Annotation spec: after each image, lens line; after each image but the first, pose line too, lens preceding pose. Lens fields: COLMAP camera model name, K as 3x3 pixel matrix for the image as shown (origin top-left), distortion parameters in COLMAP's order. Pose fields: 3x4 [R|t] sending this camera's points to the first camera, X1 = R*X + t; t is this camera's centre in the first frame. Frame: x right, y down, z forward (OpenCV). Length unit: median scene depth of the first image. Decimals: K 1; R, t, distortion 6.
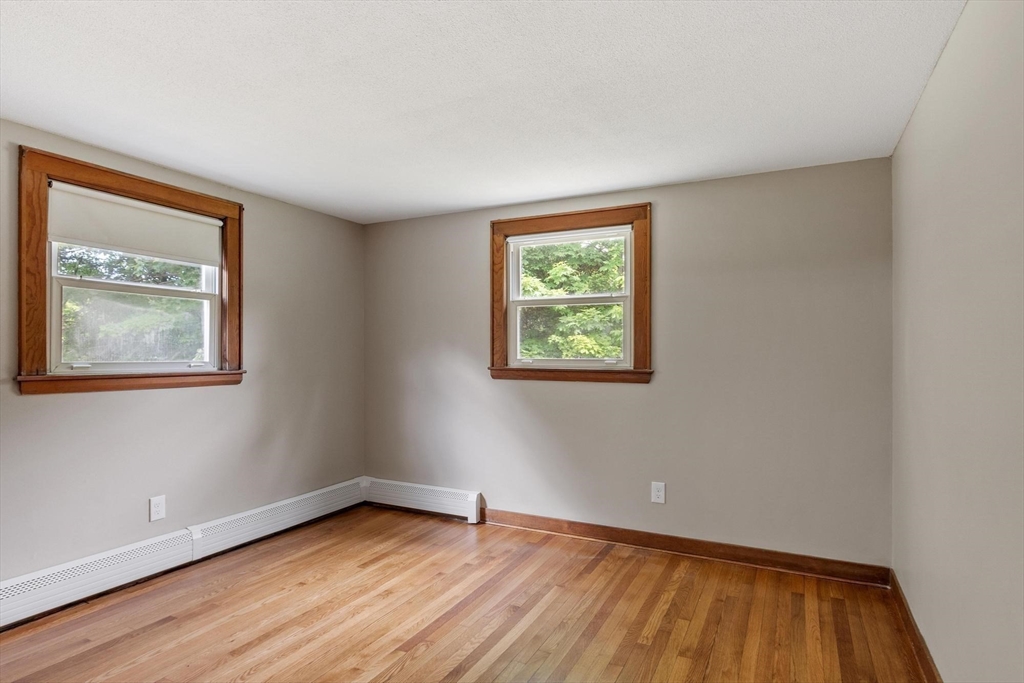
lens RADIAL K [[568.2, 0, 511.5], [0, 568.2, 342.6], [0, 0, 1]] dist [-0.001669, 0.000714]
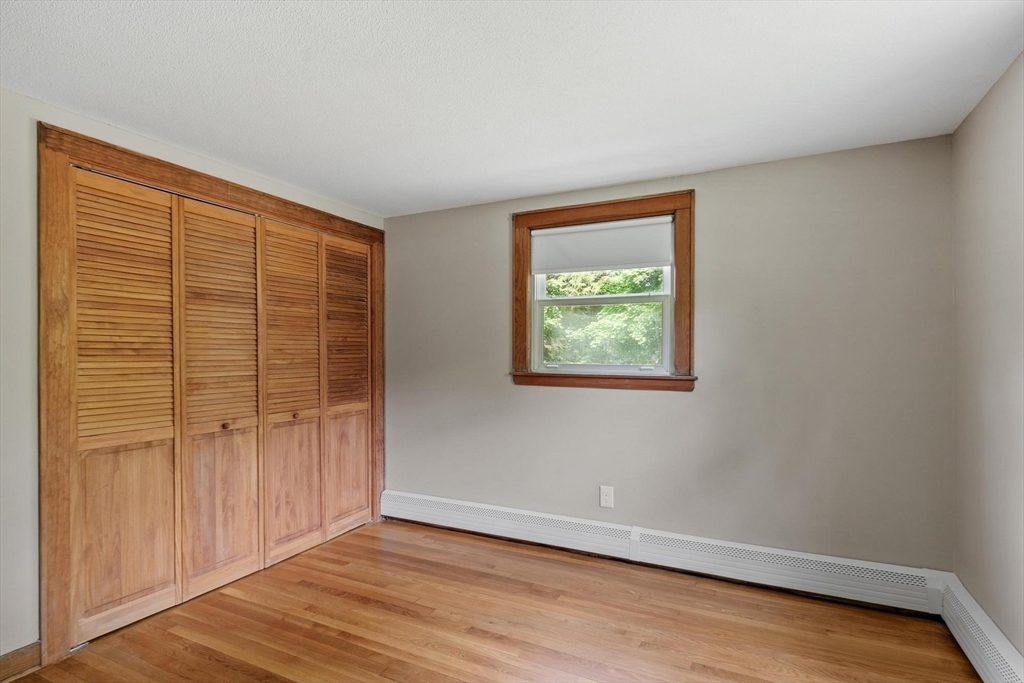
lens RADIAL K [[530.5, 0, 514.4], [0, 530.5, 350.7], [0, 0, 1]] dist [-0.002976, -0.000344]
pose [[-0.018556, -0.000844, -0.999827, 0.414520], [0.018791, 0.999823, -0.001193, 0.005000], [0.999651, -0.018810, -0.018537, 0.849501]]
